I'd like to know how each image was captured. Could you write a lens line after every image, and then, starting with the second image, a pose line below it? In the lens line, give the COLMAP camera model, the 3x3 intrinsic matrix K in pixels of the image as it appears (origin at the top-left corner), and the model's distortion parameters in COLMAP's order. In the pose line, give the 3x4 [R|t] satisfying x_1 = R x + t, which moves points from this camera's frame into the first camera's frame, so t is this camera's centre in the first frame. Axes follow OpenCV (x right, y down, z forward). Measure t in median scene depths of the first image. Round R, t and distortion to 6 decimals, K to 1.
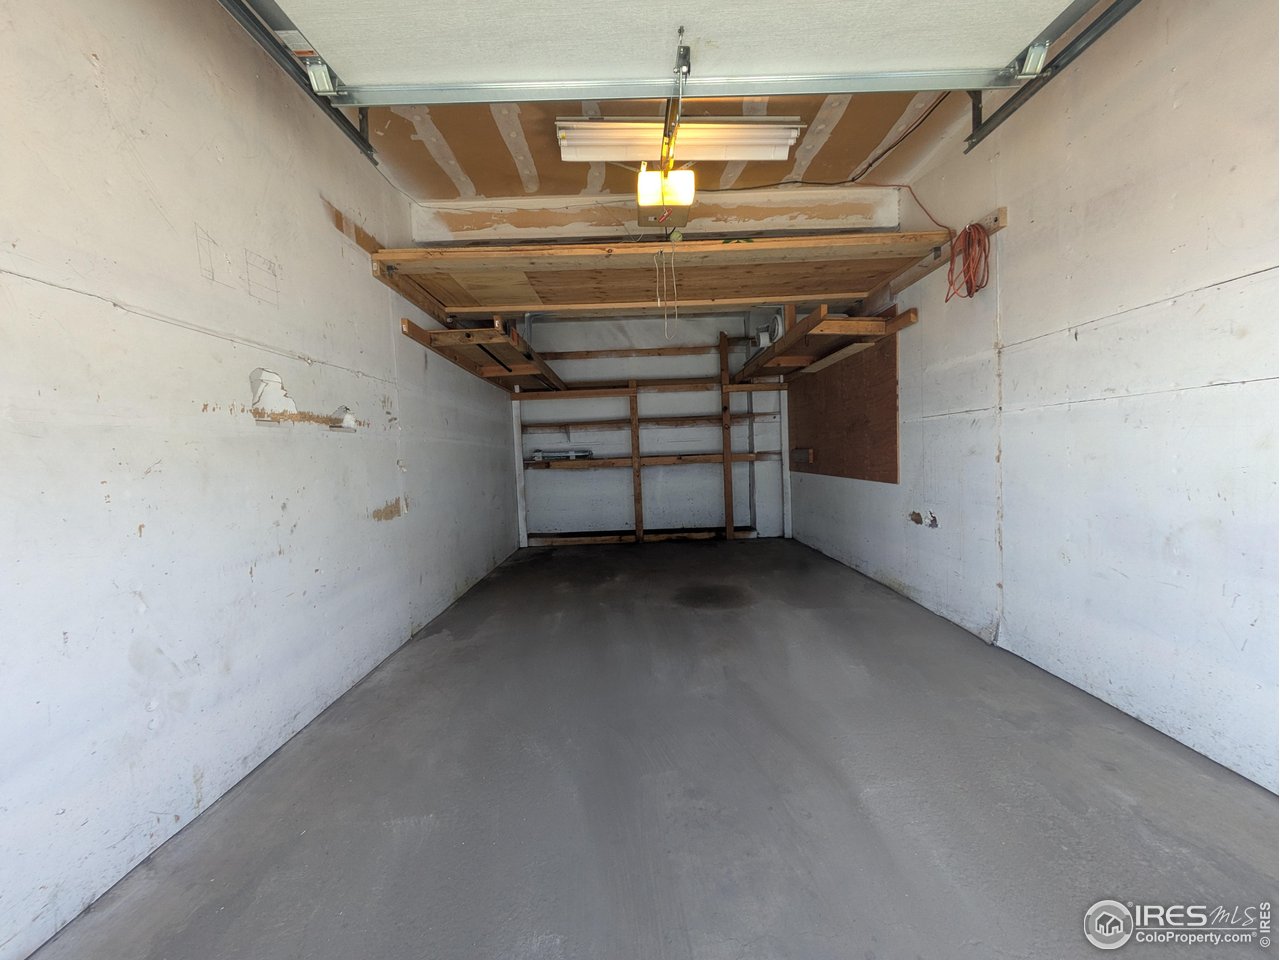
lens RADIAL K [[522.4, 0, 640.3], [0, 522.4, 480.0], [0, 0, 1]] dist [0.000121, 0.000063]
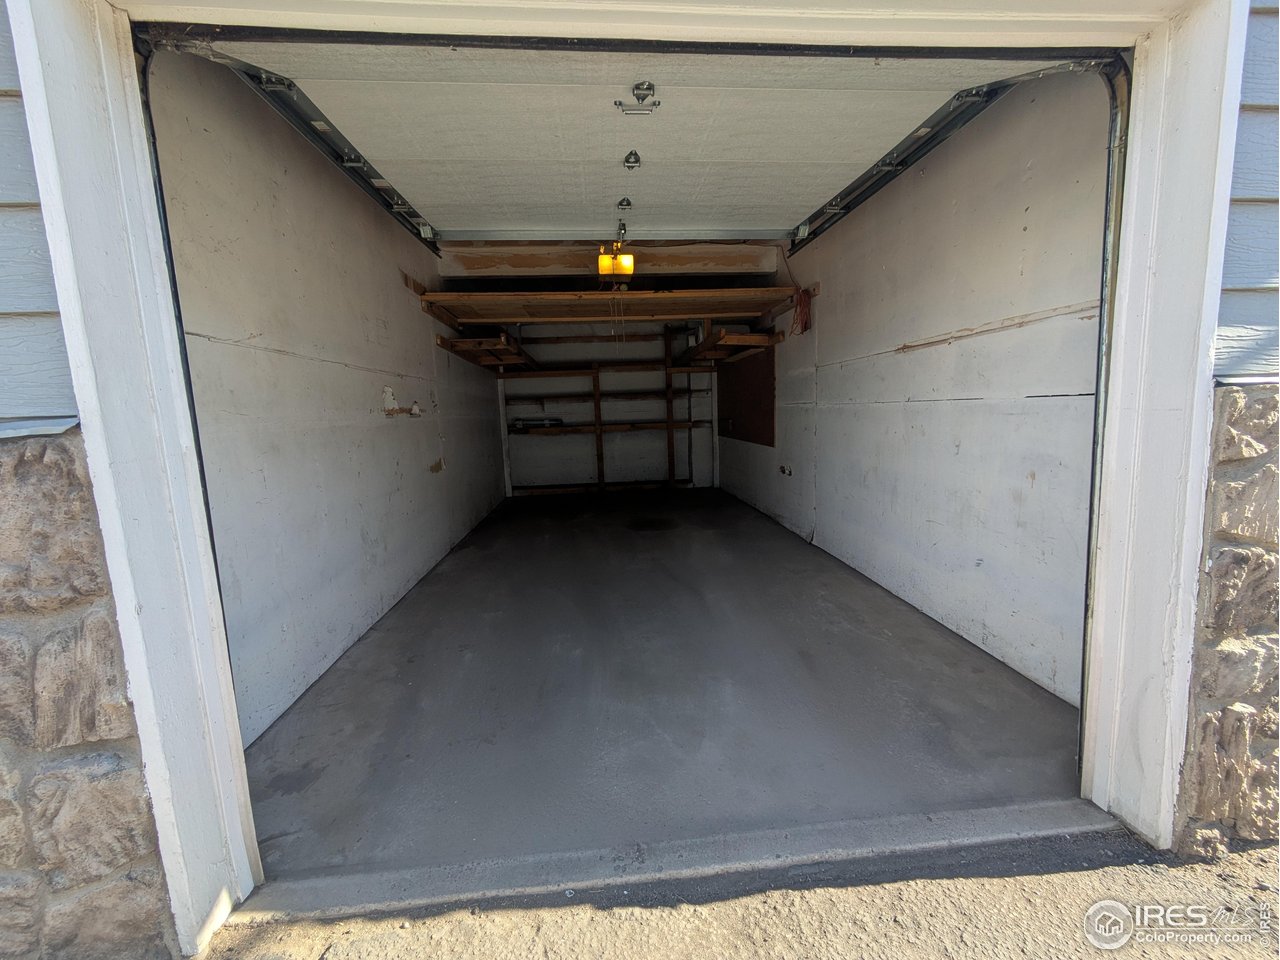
lens RADIAL K [[522.4, 0, 636.0], [0, 522.4, 482.4], [0, 0, 1]] dist [0.000121, 0.000063]
pose [[0.997951, -0.006997, 0.063595, 0.001997], [0.001662, 0.996501, 0.083570, -0.014779], [-0.063958, -0.083293, 0.994471, -0.376012]]
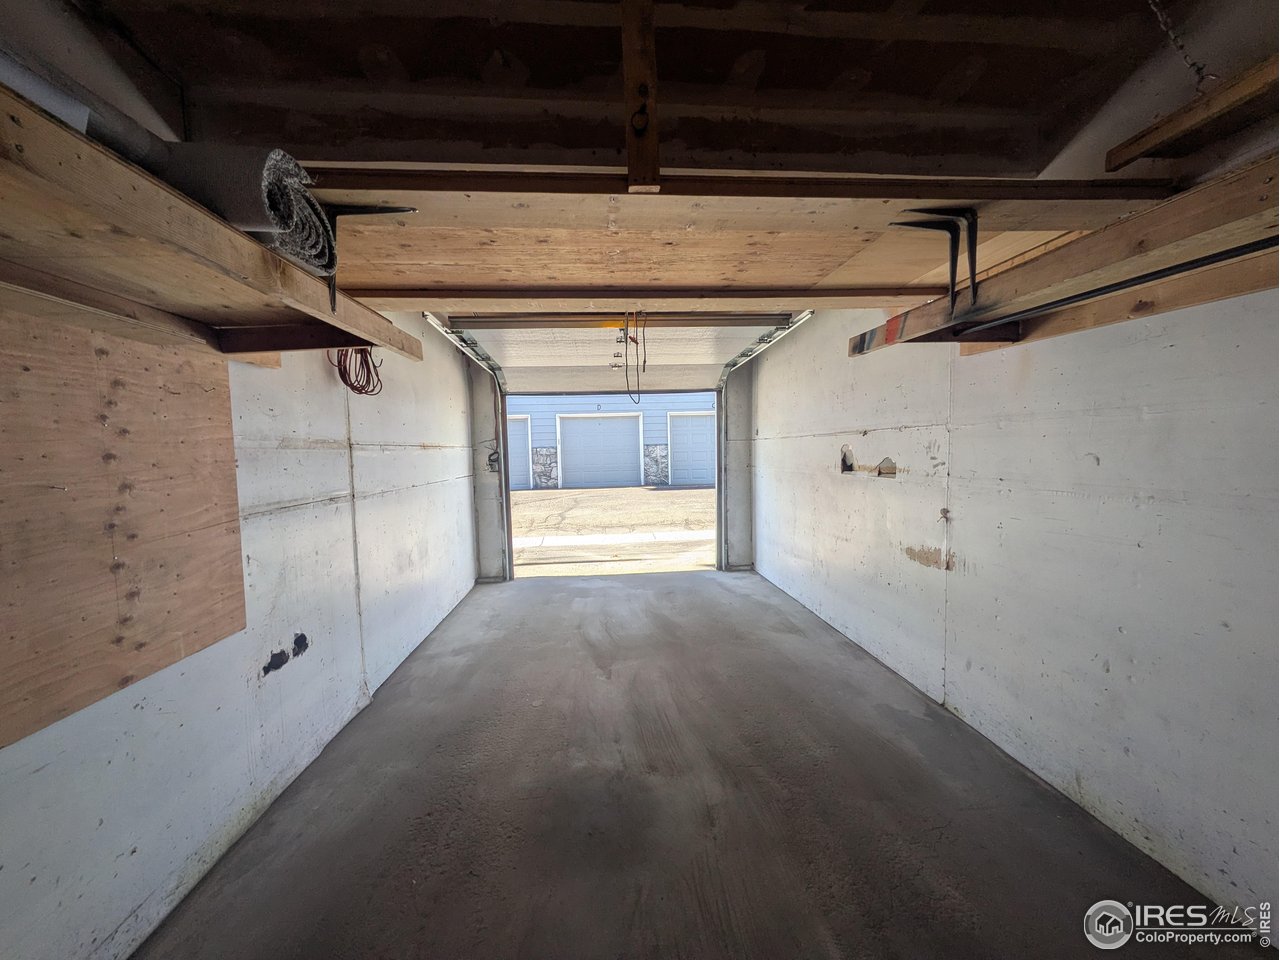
lens RADIAL K [[522.4, 0, 638.7], [0, 522.4, 481.4], [0, 0, 1]] dist [0.000121, 0.000063]
pose [[-0.995595, 0.069809, -0.062594, 0.077925], [0.062636, 0.991953, 0.110023, -0.149920], [0.069771, 0.105618, -0.991956, 1.275459]]
